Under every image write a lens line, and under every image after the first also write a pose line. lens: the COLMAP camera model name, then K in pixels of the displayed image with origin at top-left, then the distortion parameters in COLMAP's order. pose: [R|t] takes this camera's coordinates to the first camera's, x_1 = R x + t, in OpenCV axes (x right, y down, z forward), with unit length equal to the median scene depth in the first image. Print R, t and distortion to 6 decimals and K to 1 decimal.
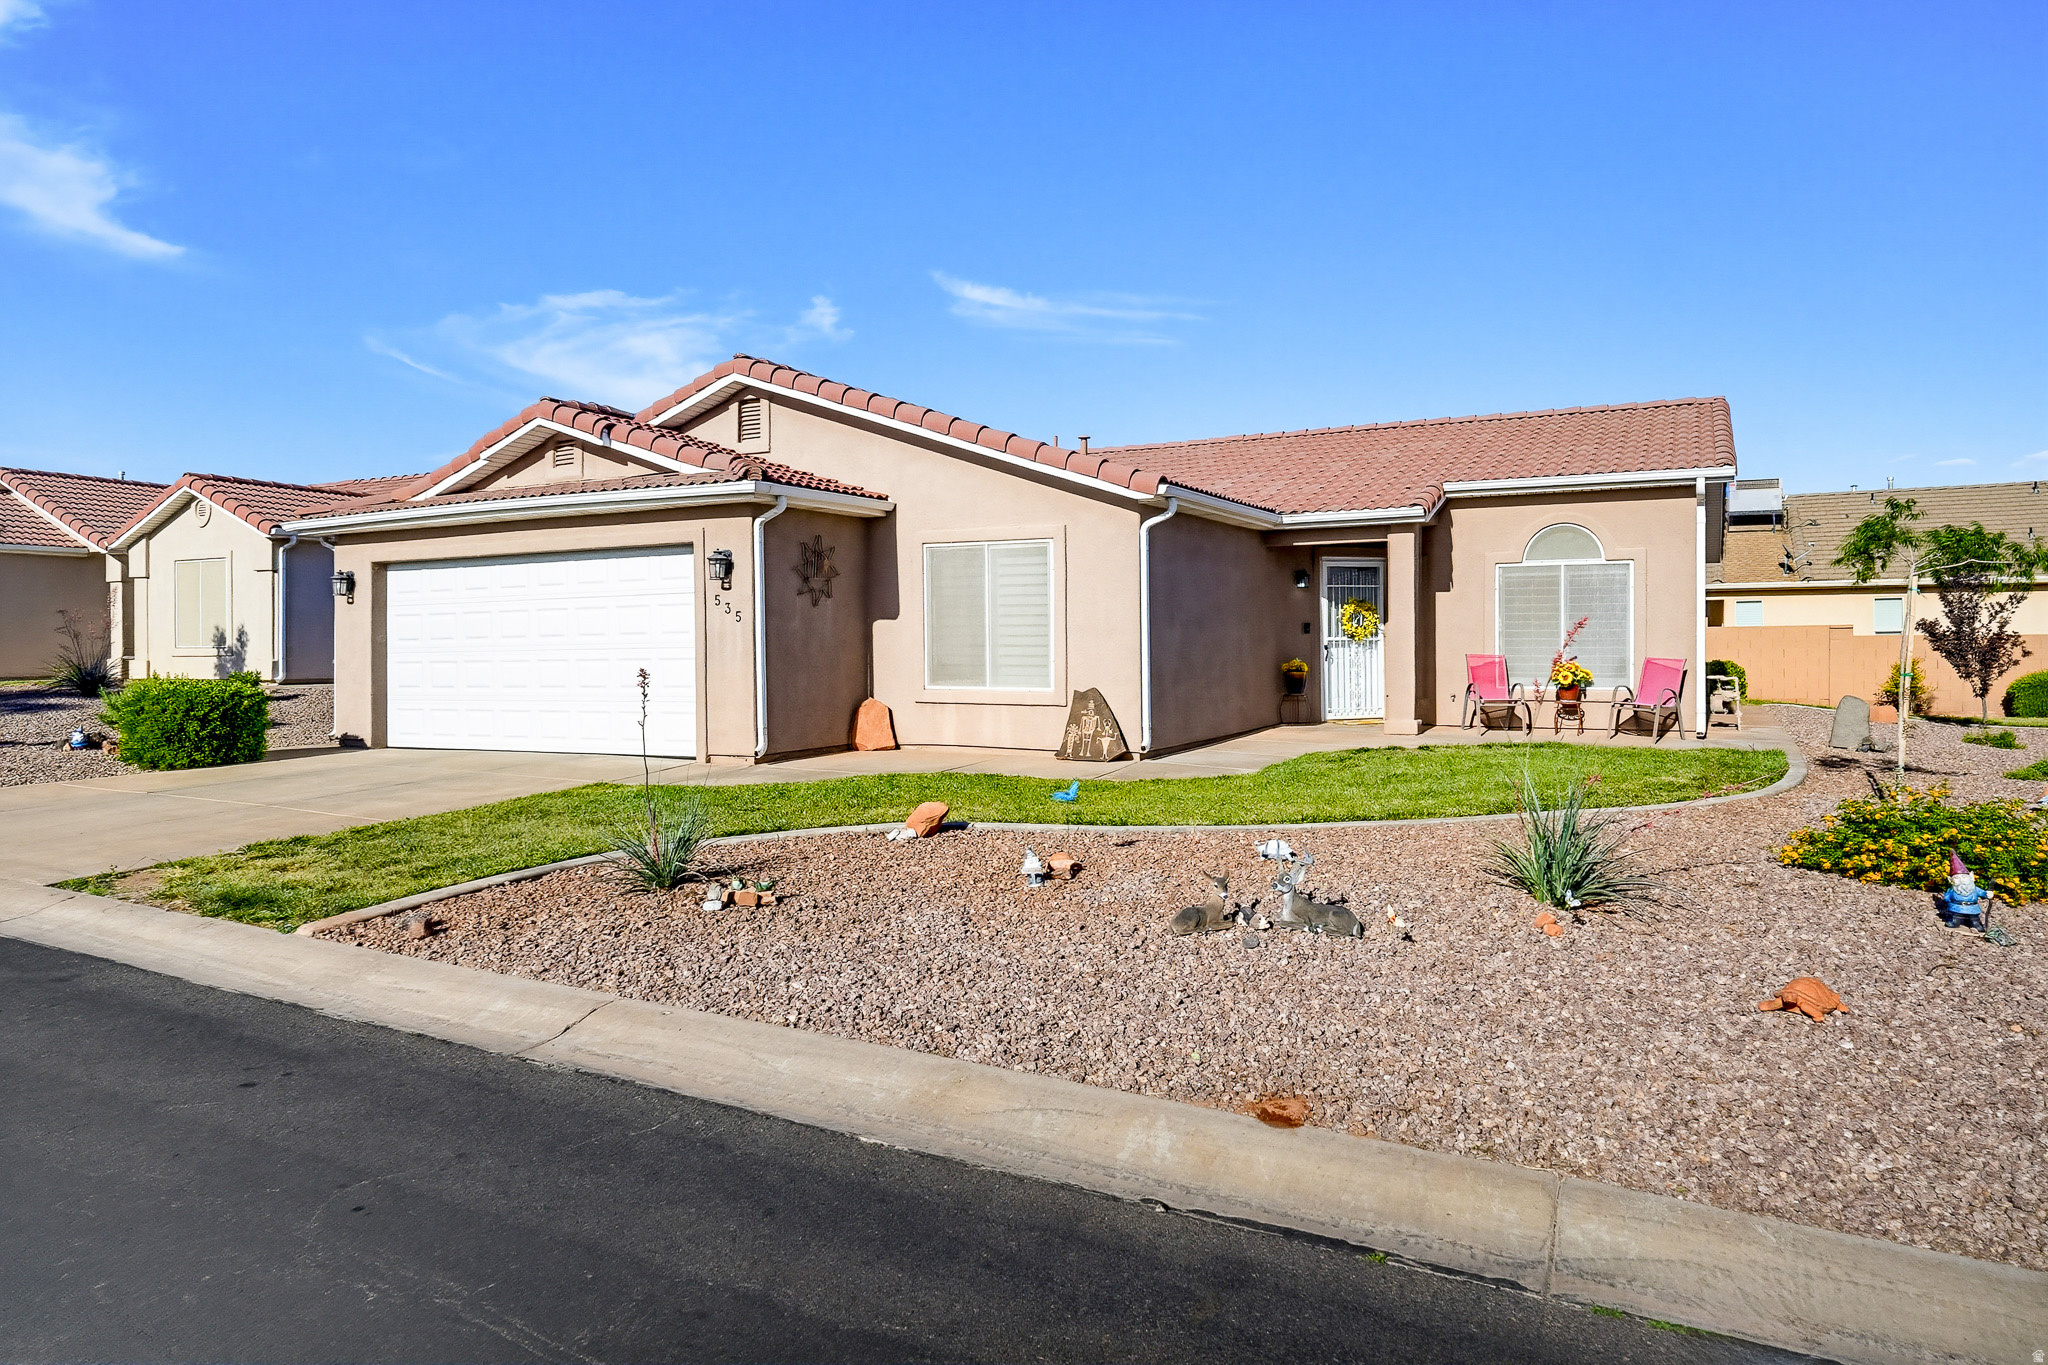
lens RADIAL K [[1276.9, 0, 1006.1], [0, 1276.9, 642.9], [0, 0, 1]] dist [-0.015434, 0.005651]
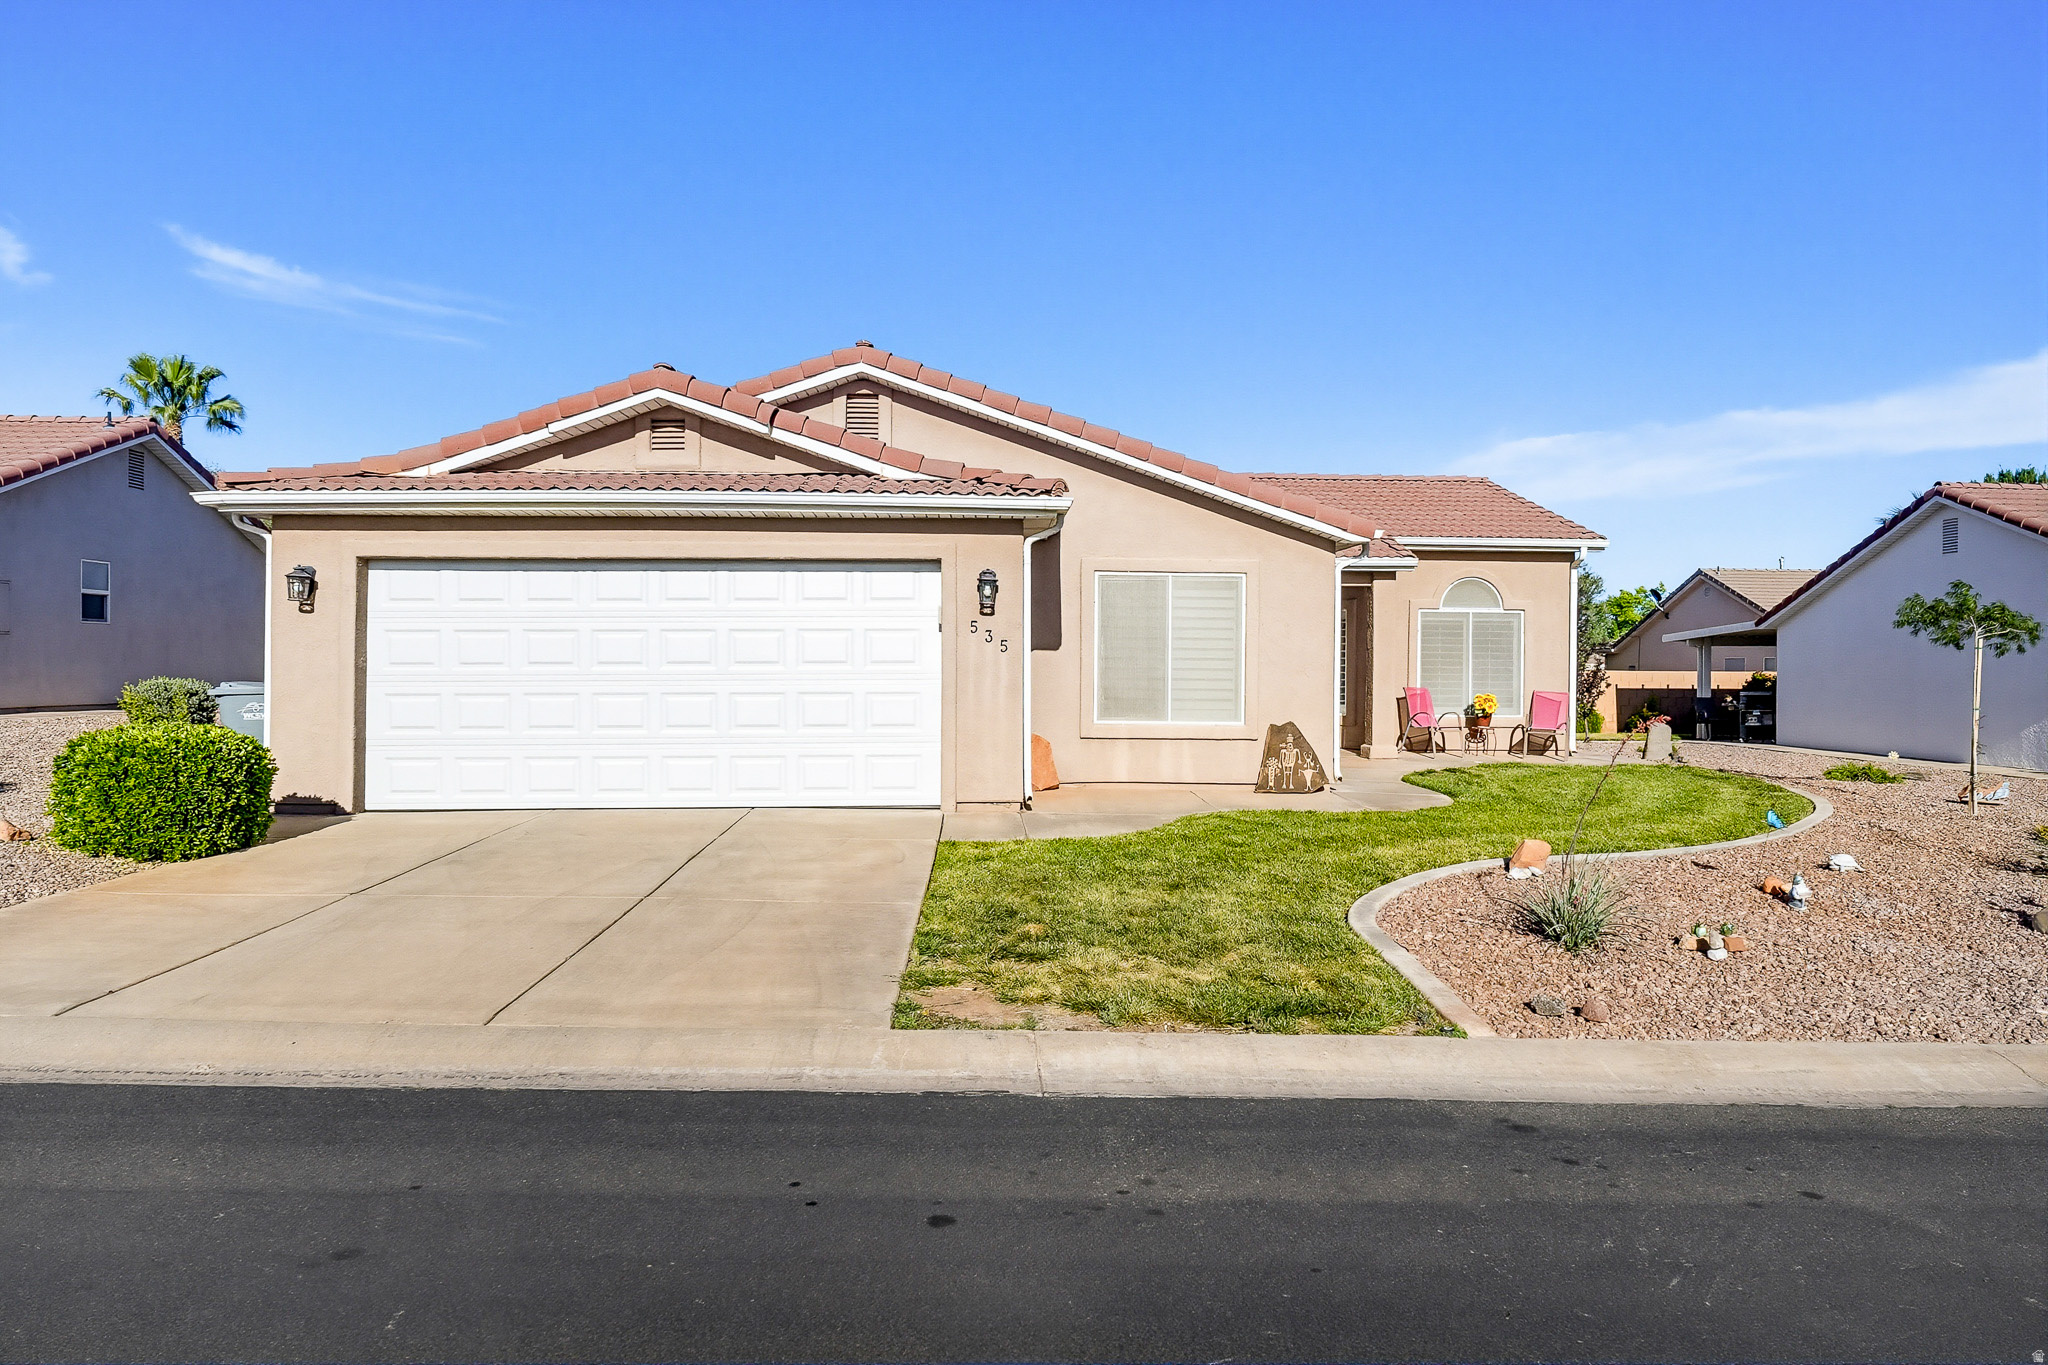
lens RADIAL K [[1276.9, 0, 988.3], [0, 1276.9, 654.7], [0, 0, 1]] dist [-0.015434, 0.005651]
pose [[0.868639, 0.014691, 0.495227, -0.555064], [-0.010510, 0.999882, -0.011228, -0.003635], [-0.495333, 0.004548, 0.868691, 0.198705]]
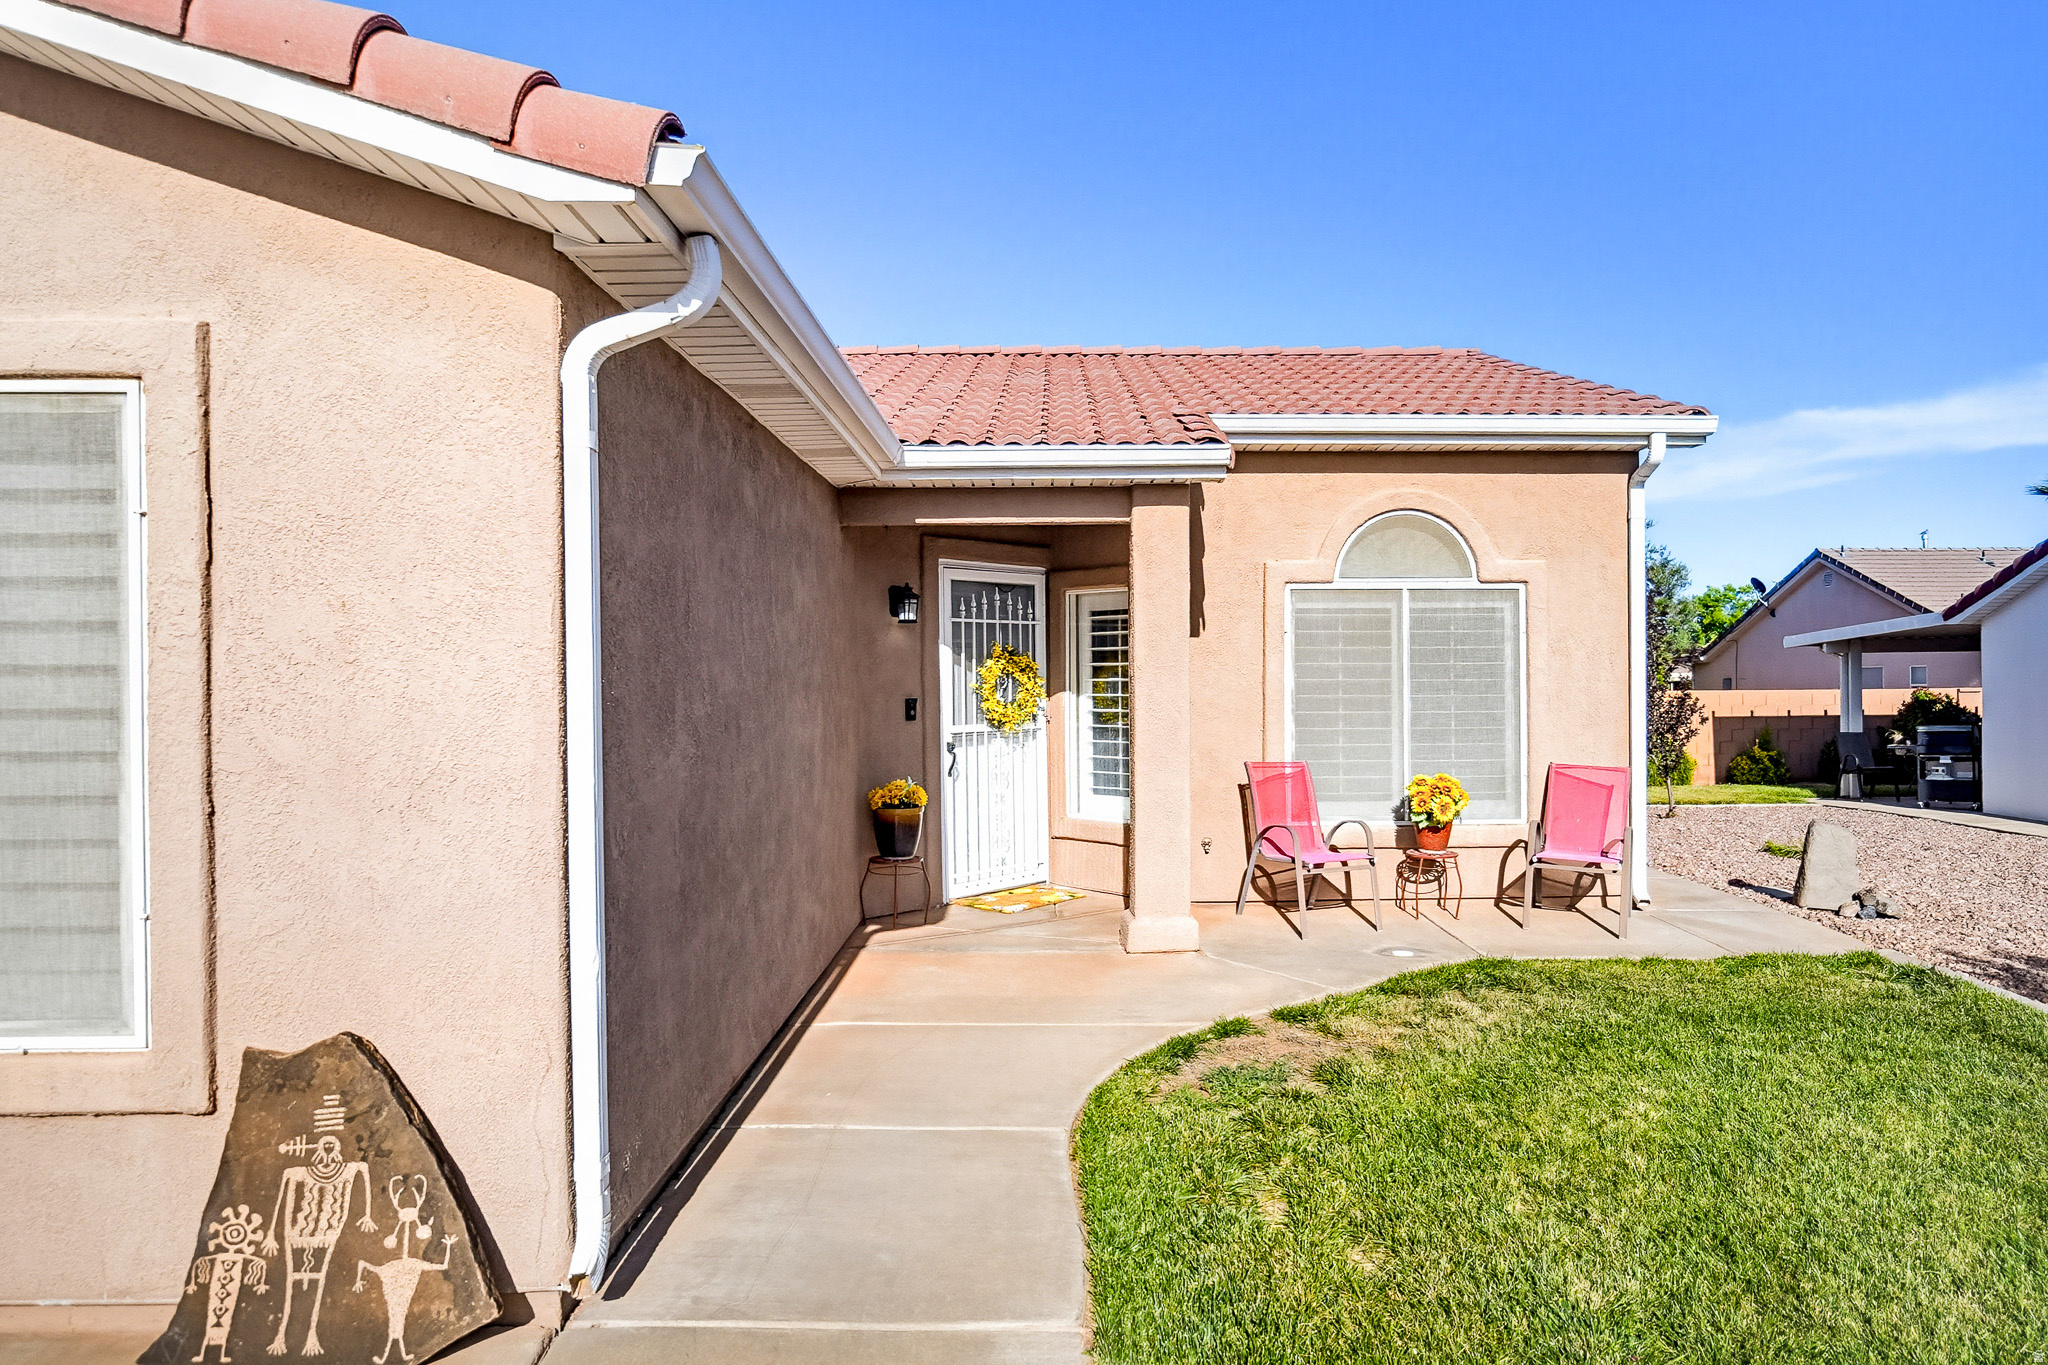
lens RADIAL K [[1276.9, 0, 1071.0], [0, 1276.9, 669.6], [0, 0, 1]] dist [-0.015434, 0.005651]
pose [[0.868473, 0.001442, 0.495734, 0.059012], [0.004827, 0.999924, -0.011364, -0.023004], [-0.495713, 0.012263, 0.868400, 0.630784]]
